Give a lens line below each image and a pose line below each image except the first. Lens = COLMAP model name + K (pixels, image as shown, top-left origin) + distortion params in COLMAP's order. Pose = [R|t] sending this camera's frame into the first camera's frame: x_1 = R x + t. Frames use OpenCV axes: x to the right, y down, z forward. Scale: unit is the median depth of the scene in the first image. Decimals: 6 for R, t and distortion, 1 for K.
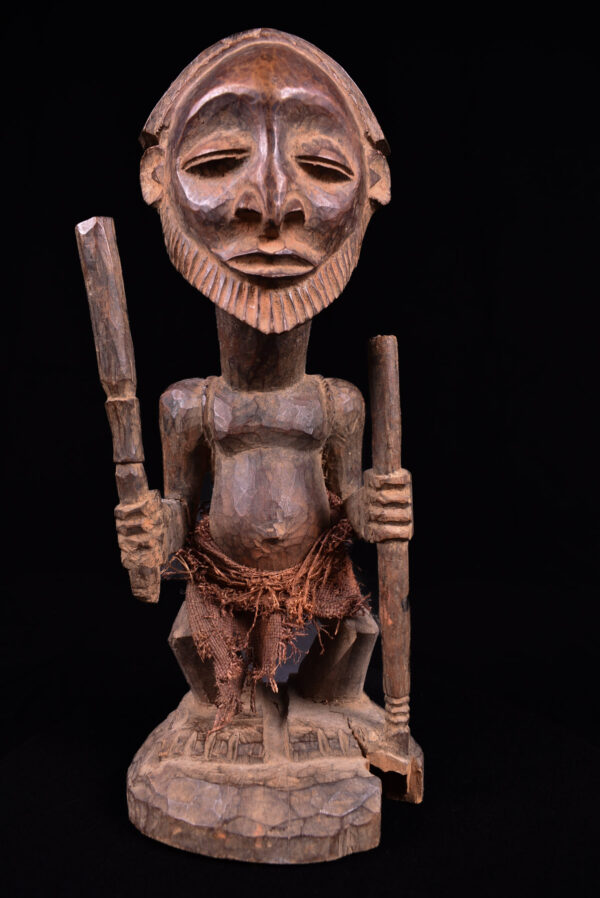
lens RADIAL K [[690.2, 0, 300.0], [0, 690.2, 449.0], [0, 0, 1]] dist [-0.099271, 0.006005]
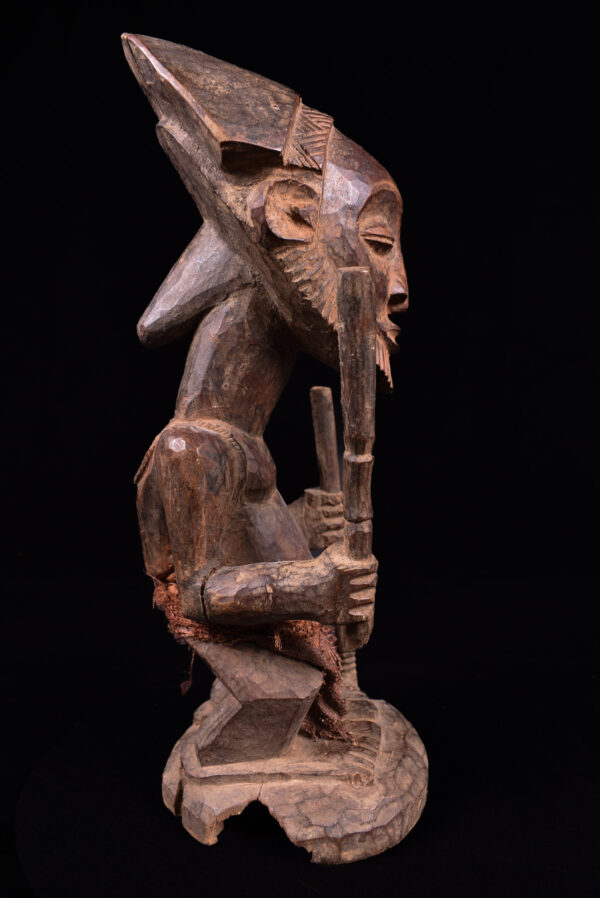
lens RADIAL K [[690.2, 0, 300.0], [0, 690.2, 449.0], [0, 0, 1]] dist [-0.099271, 0.006005]
pose [[0.057282, -0.091783, 0.994130, -1.317589], [0.069808, 0.993696, 0.087721, -0.184174], [-0.995914, 0.064373, 0.063328, 1.077950]]
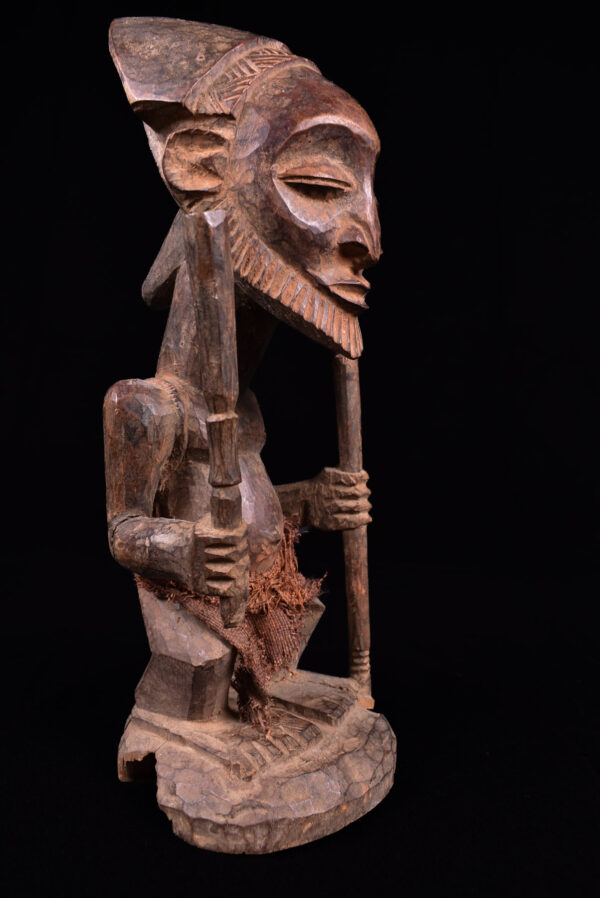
lens RADIAL K [[690.2, 0, 300.0], [0, 690.2, 449.0], [0, 0, 1]] dist [-0.099271, 0.006005]
pose [[0.604228, -0.058221, 0.794682, -0.980482], [0.007934, 0.997717, 0.067063, -0.093474], [-0.796772, -0.034216, 0.603311, 0.384304]]
